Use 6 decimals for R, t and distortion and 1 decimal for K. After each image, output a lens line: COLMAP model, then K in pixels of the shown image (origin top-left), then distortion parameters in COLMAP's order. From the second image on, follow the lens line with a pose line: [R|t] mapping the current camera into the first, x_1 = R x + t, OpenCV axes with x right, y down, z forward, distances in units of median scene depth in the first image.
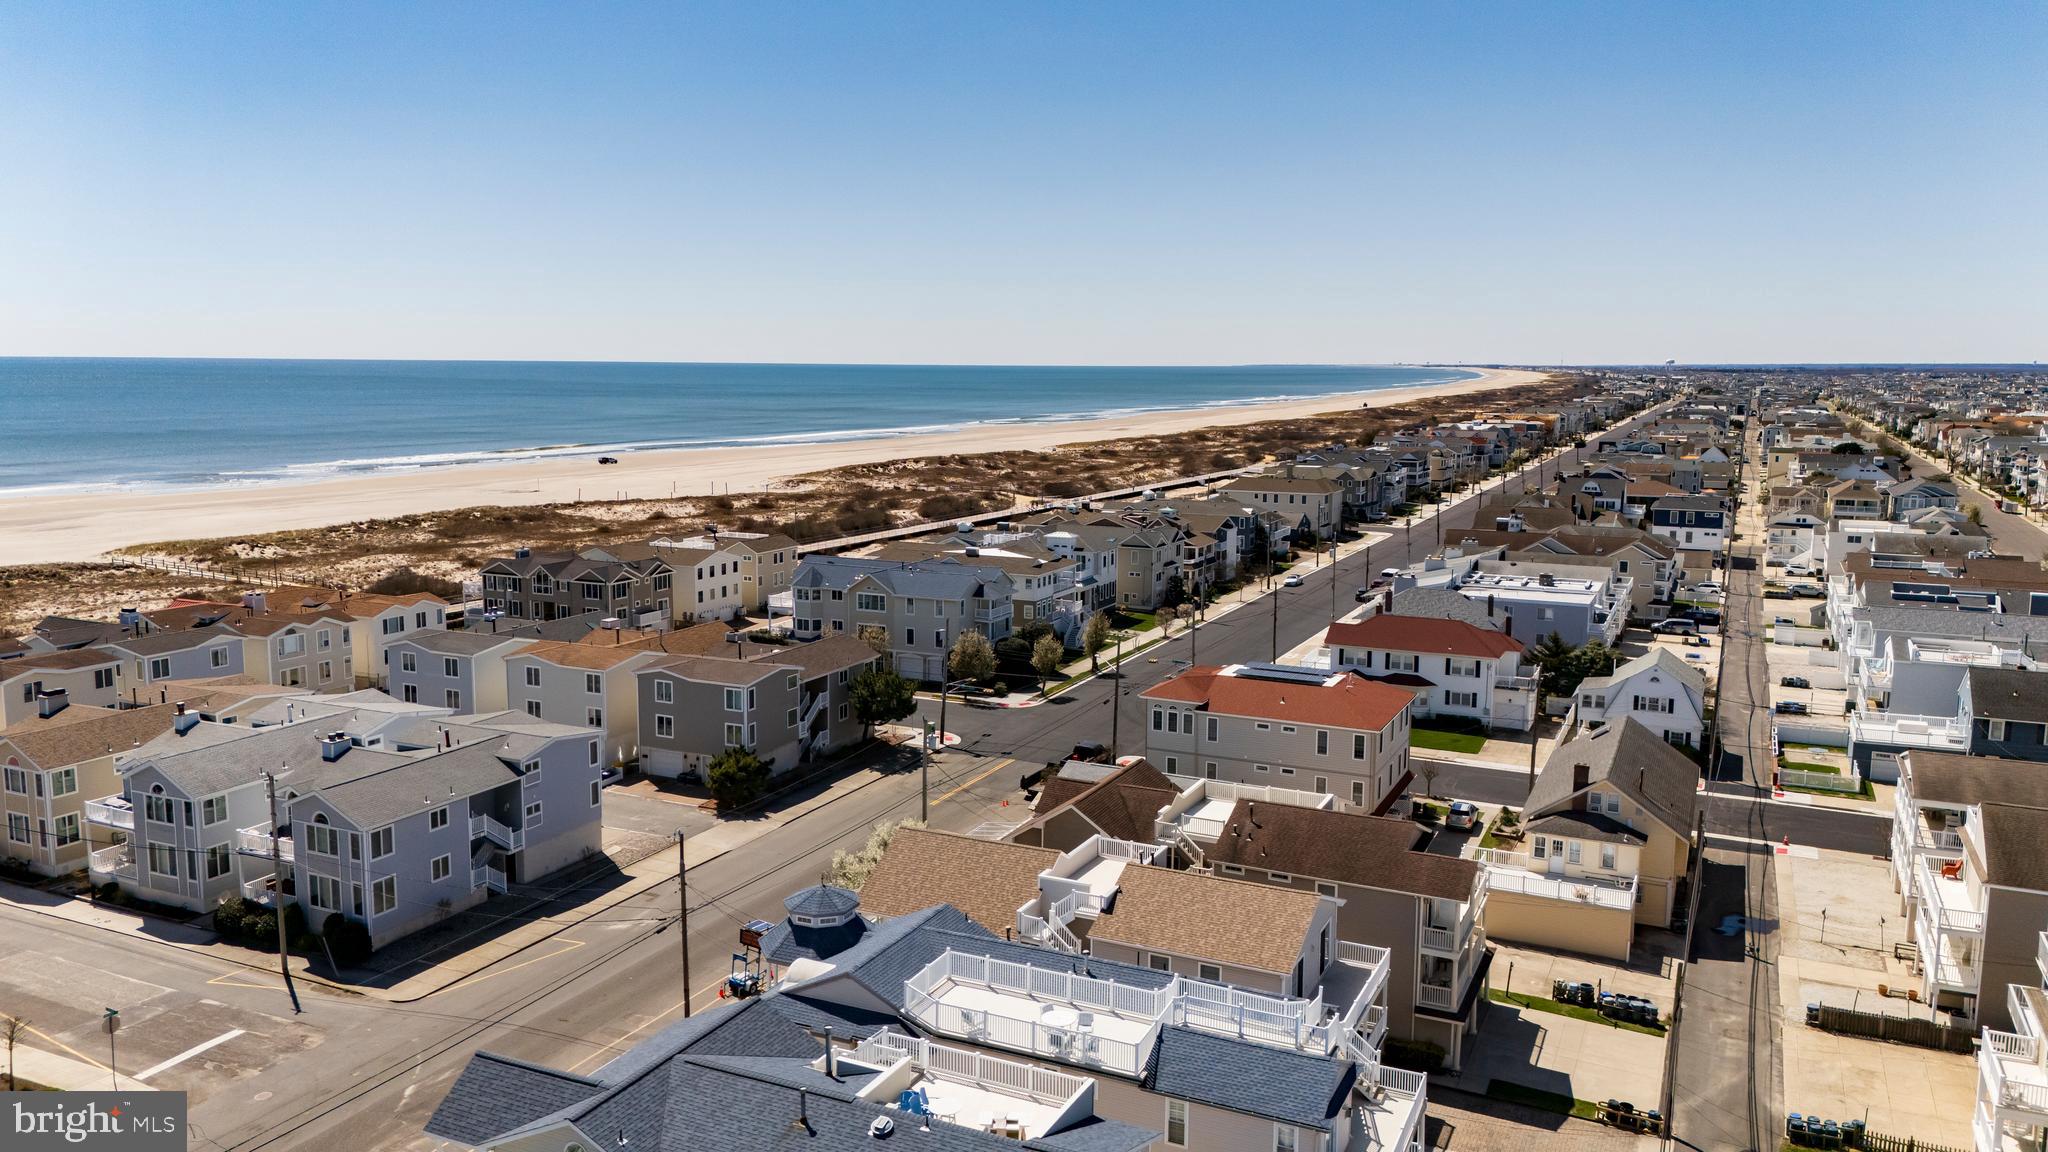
lens RADIAL K [[1500.4, 0, 1022.3], [0, 1500.4, 564.9], [0, 0, 1]] dist [0.082540, -0.078136]
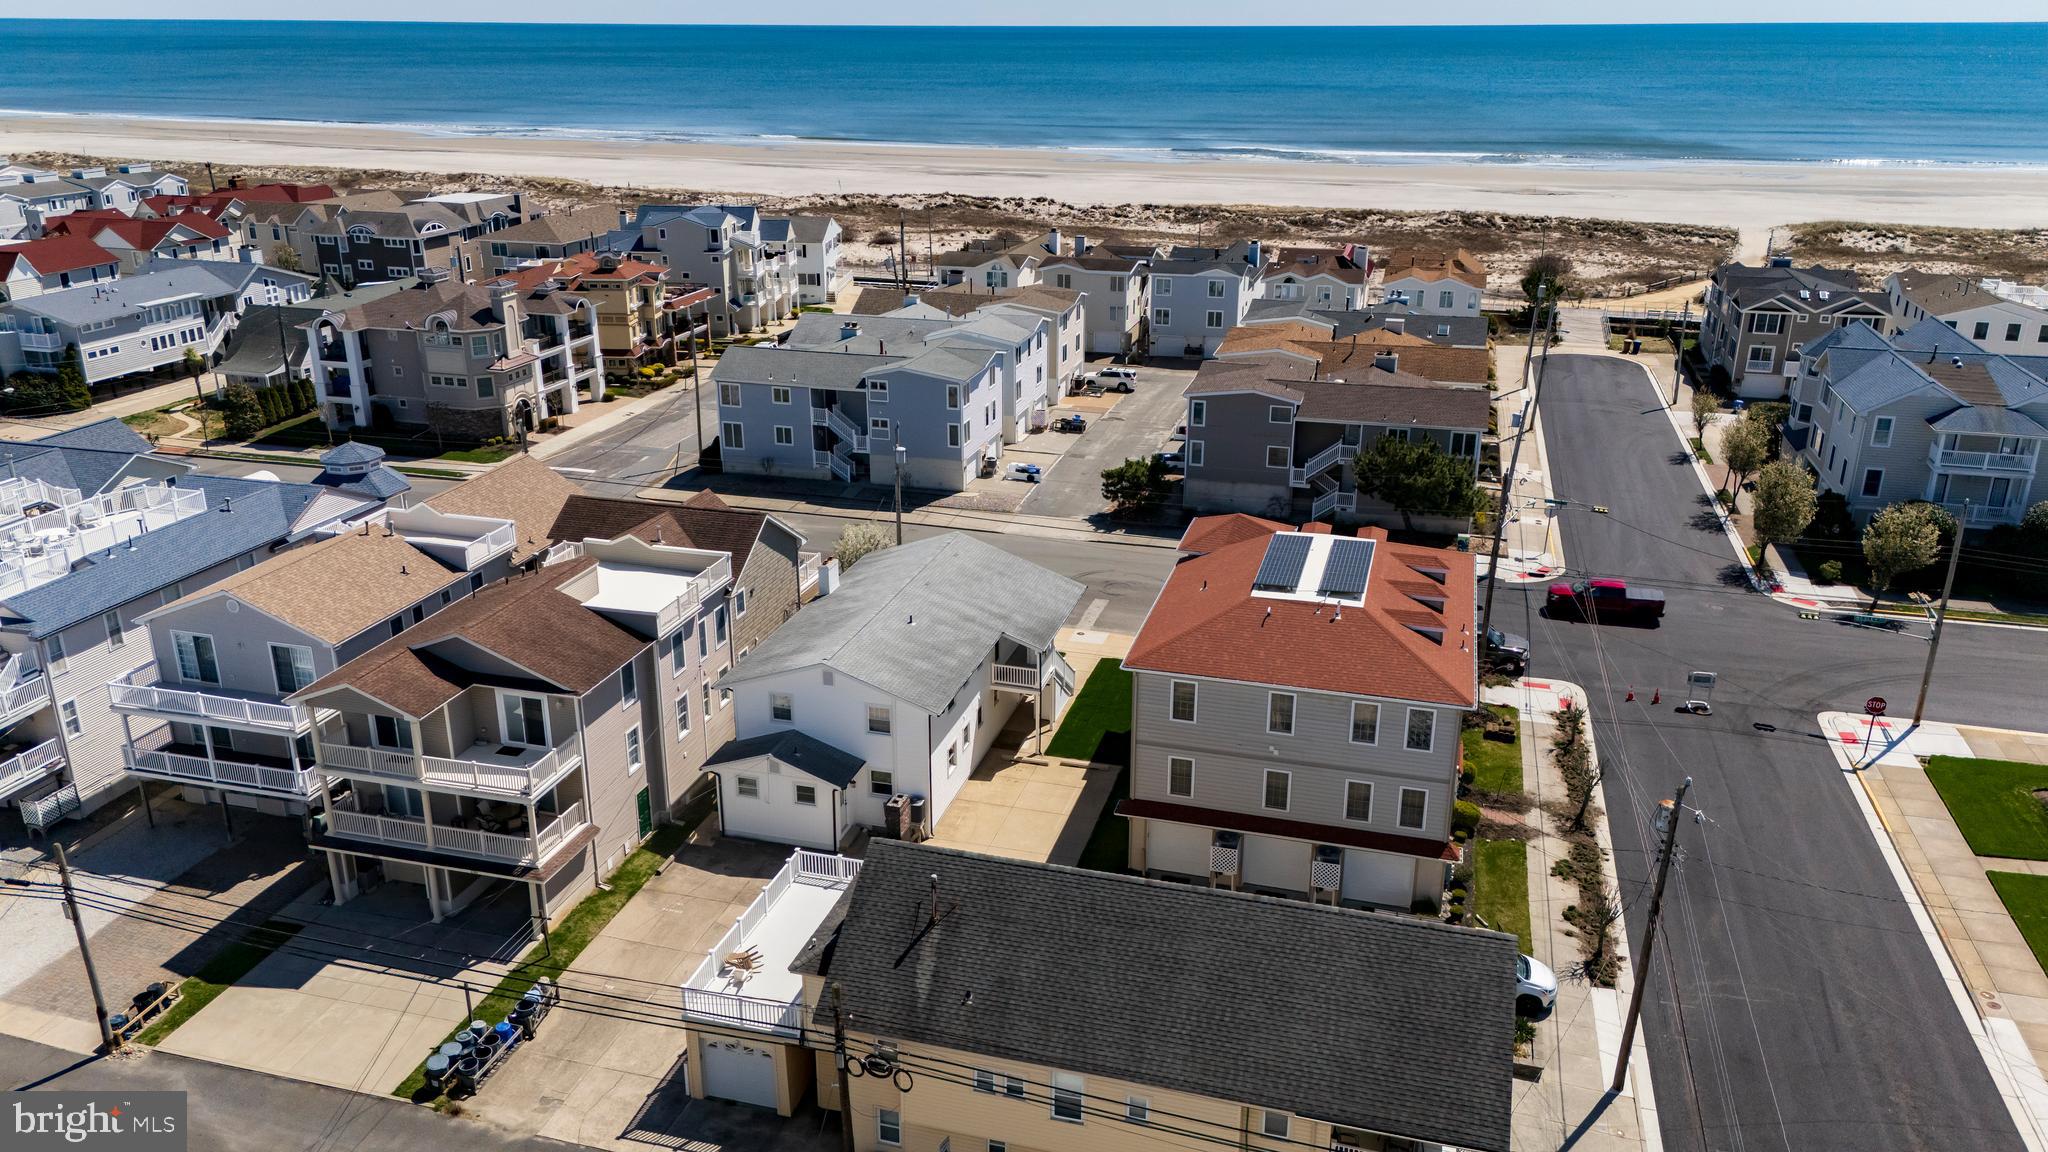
lens RADIAL K [[1500.4, 0, 1020.1], [0, 1500.4, 569.4], [0, 0, 1]] dist [0.082540, -0.078136]
pose [[0.169603, 0.330985, -0.928269, 0.543118], [-0.133978, 0.940914, 0.311015, -0.070106], [0.976363, 0.071619, 0.203927, 0.614616]]
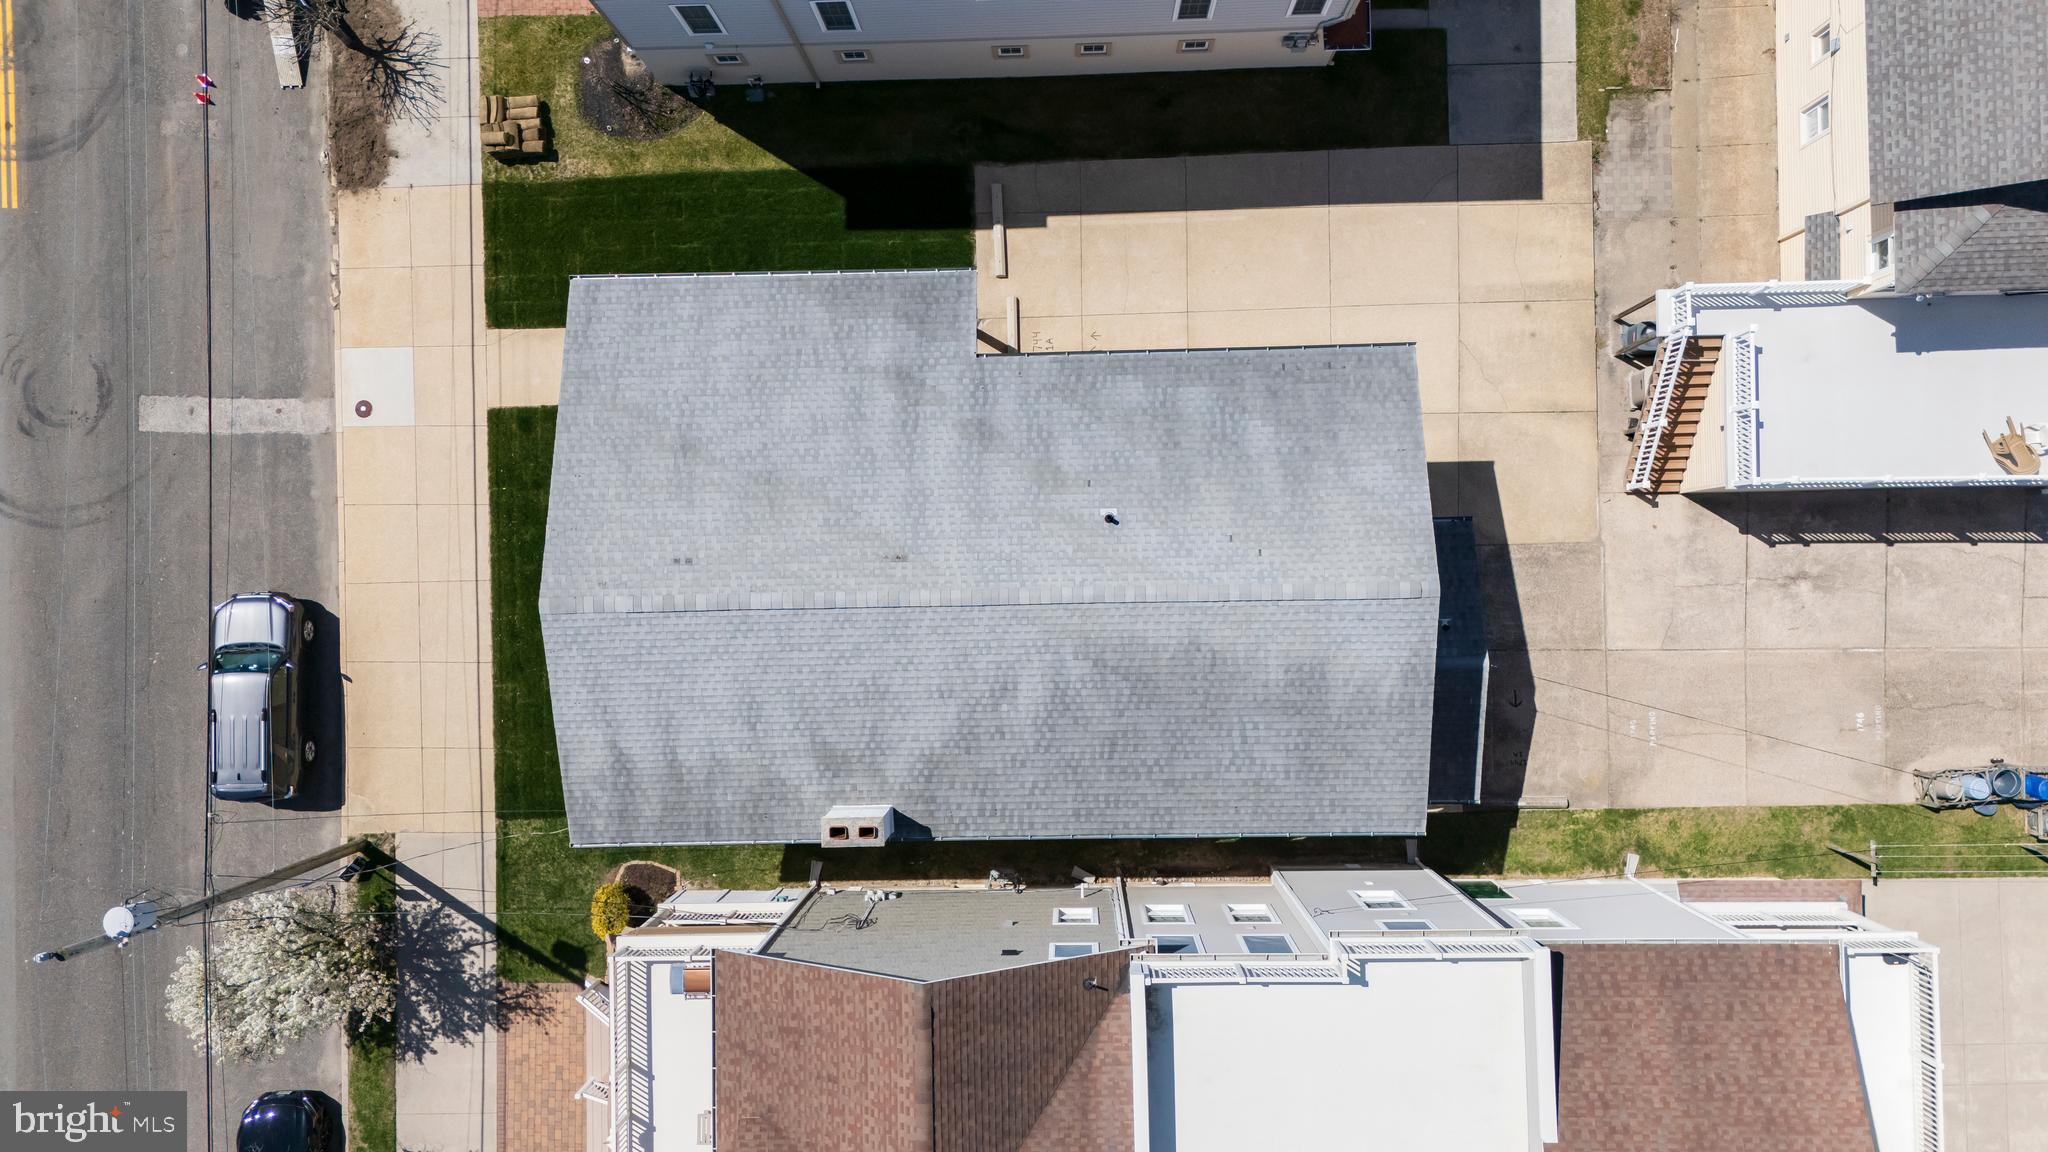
lens RADIAL K [[1500.4, 0, 1024.8], [0, 1500.4, 580.5], [0, 0, 1]] dist [0.082540, -0.078136]
pose [[0.893897, -0.447382, -0.028251, 0.090015], [0.096773, 0.131056, 0.986640, -0.114149], [-0.437703, -0.884688, 0.160445, 0.641257]]
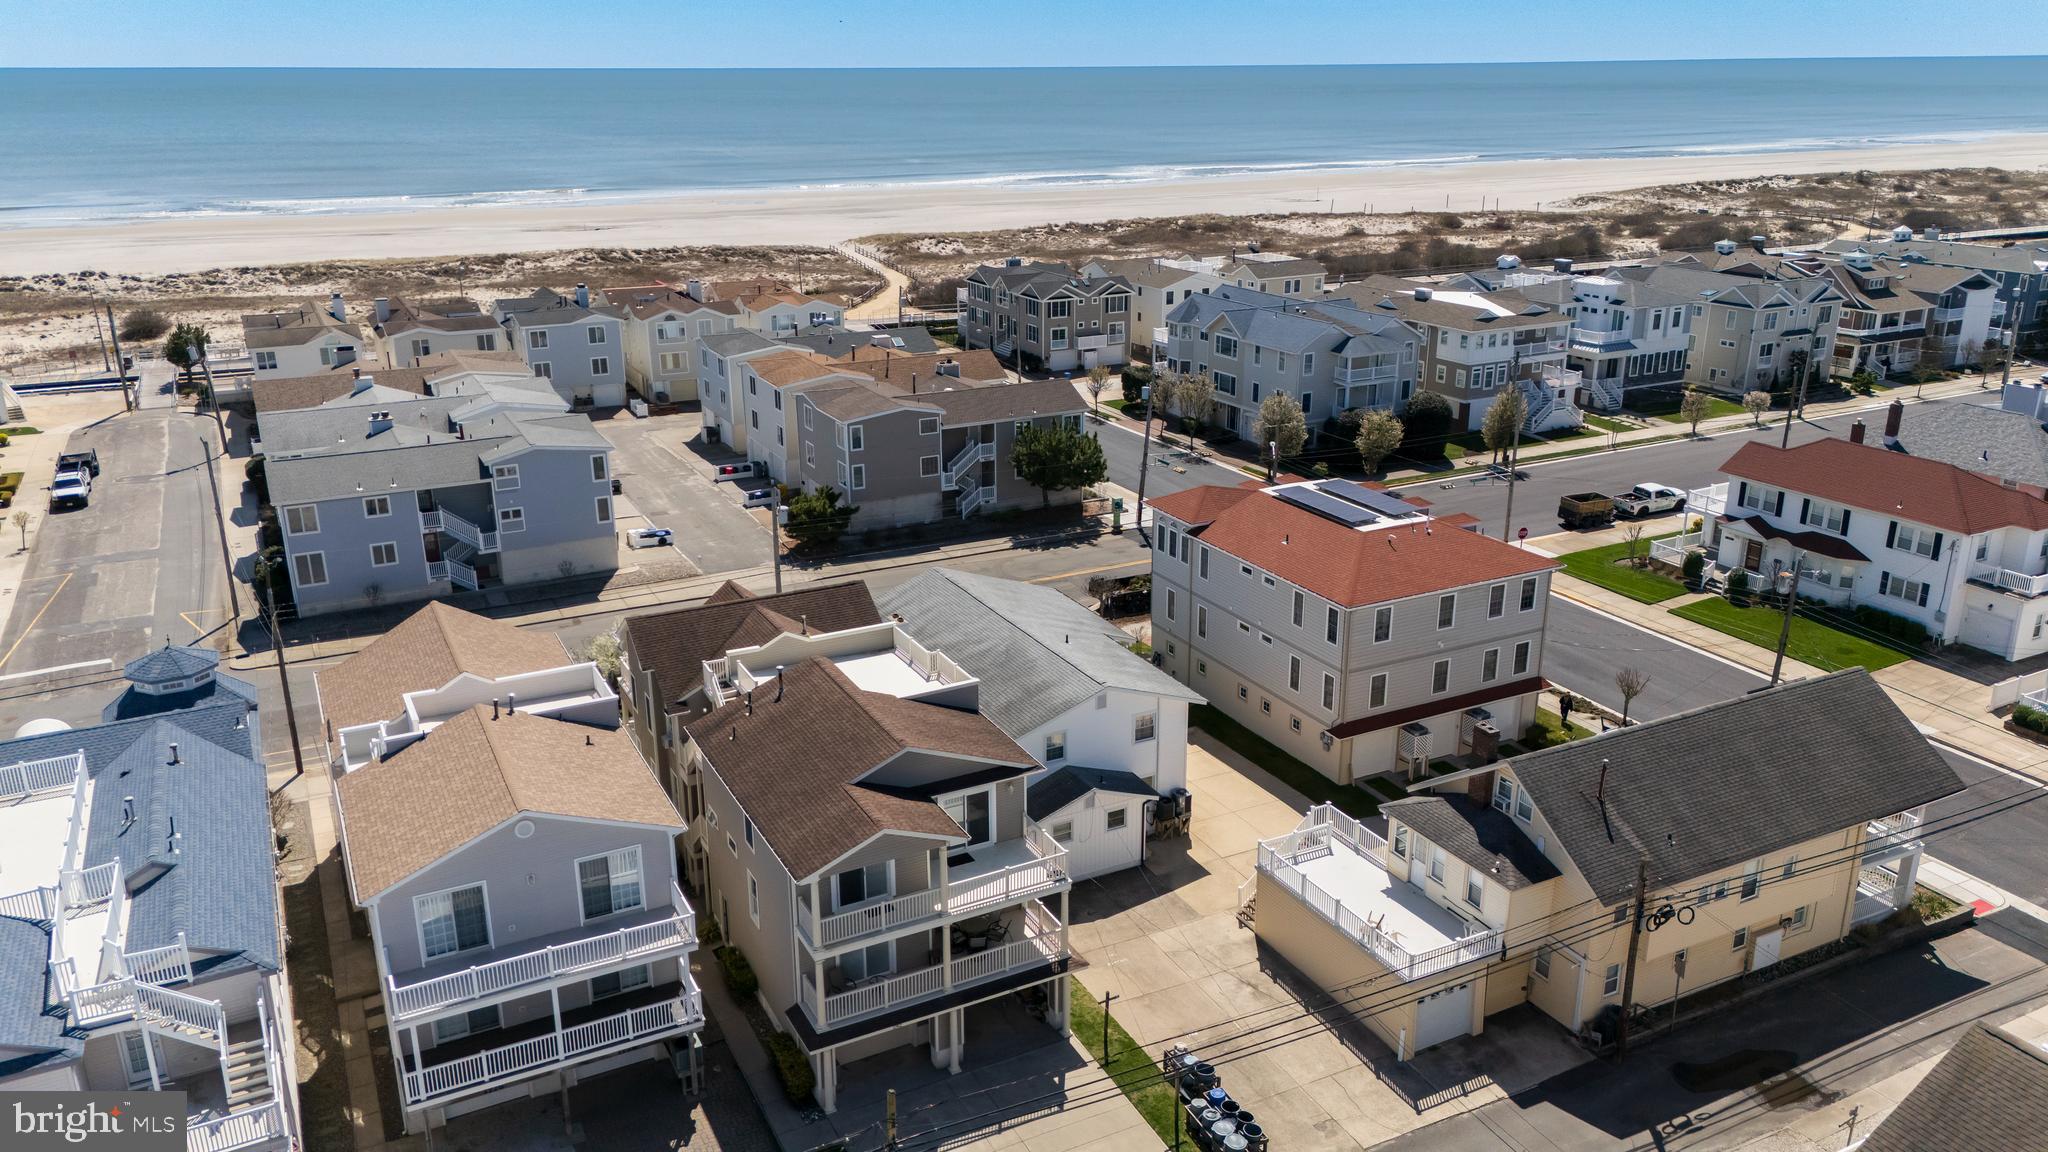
lens RADIAL K [[1500.4, 0, 1023.0], [0, 1500.4, 570.9], [0, 0, 1]] dist [0.082540, -0.078136]
pose [[0.795860, 0.183478, -0.577012, 0.364459], [-0.071935, 0.974884, 0.210774, -0.024940], [0.601192, -0.126239, 0.789070, 0.289304]]
